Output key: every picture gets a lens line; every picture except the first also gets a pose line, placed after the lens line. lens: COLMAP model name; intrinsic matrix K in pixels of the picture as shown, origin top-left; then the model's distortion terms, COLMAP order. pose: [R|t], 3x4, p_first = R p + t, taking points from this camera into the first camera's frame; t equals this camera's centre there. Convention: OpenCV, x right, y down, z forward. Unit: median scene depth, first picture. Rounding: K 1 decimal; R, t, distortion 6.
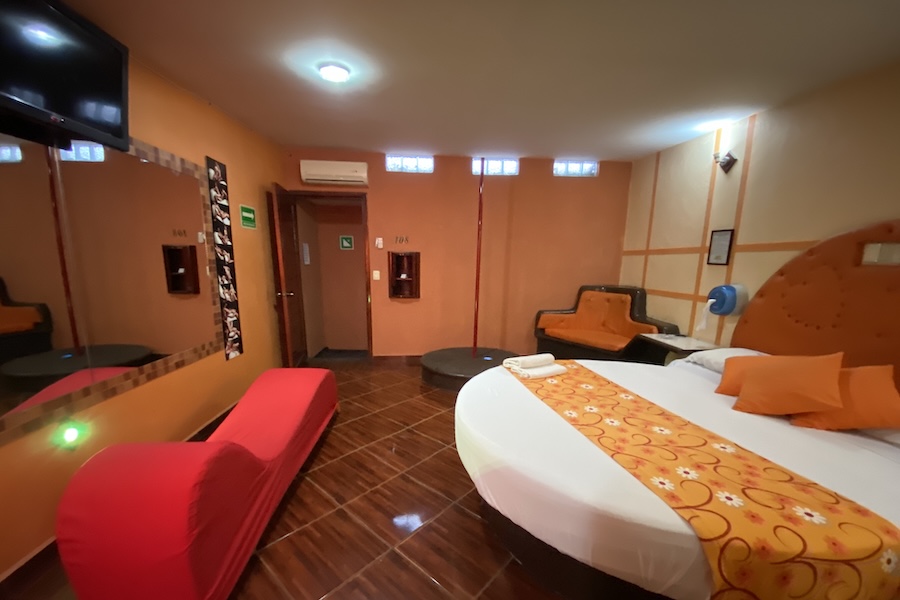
lens RADIAL K [[354.1, 0, 436.9], [0, 354.1, 341.5], [0, 0, 1]] dist [0.000539, -0.008445]
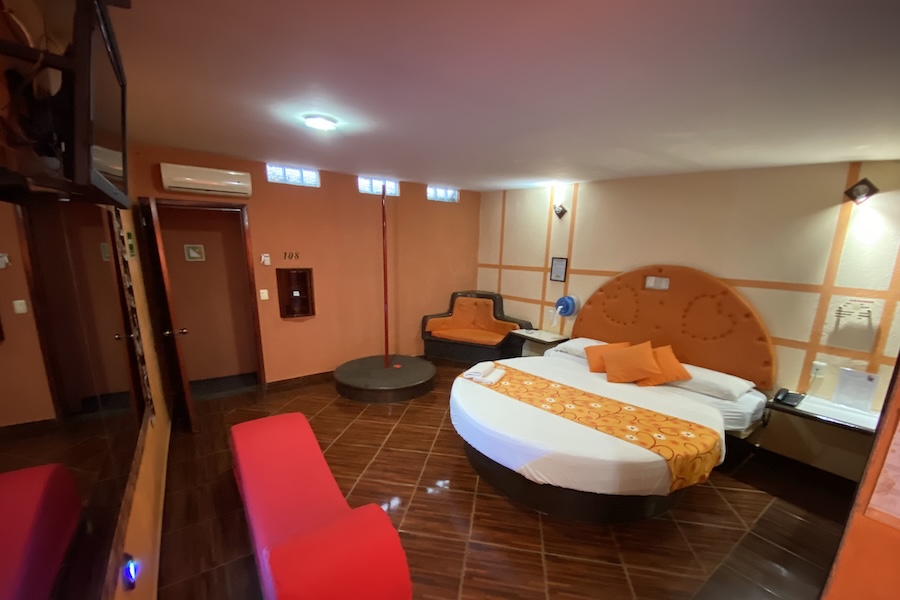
lens RADIAL K [[354.1, 0, 435.3], [0, 354.1, 346.2], [0, 0, 1]] dist [0.000539, -0.008445]
pose [[0.857809, -0.136103, 0.495620, -0.407063], [0.111030, 0.990603, 0.079862, -0.122204], [-0.501832, -0.013478, 0.864860, -0.020421]]
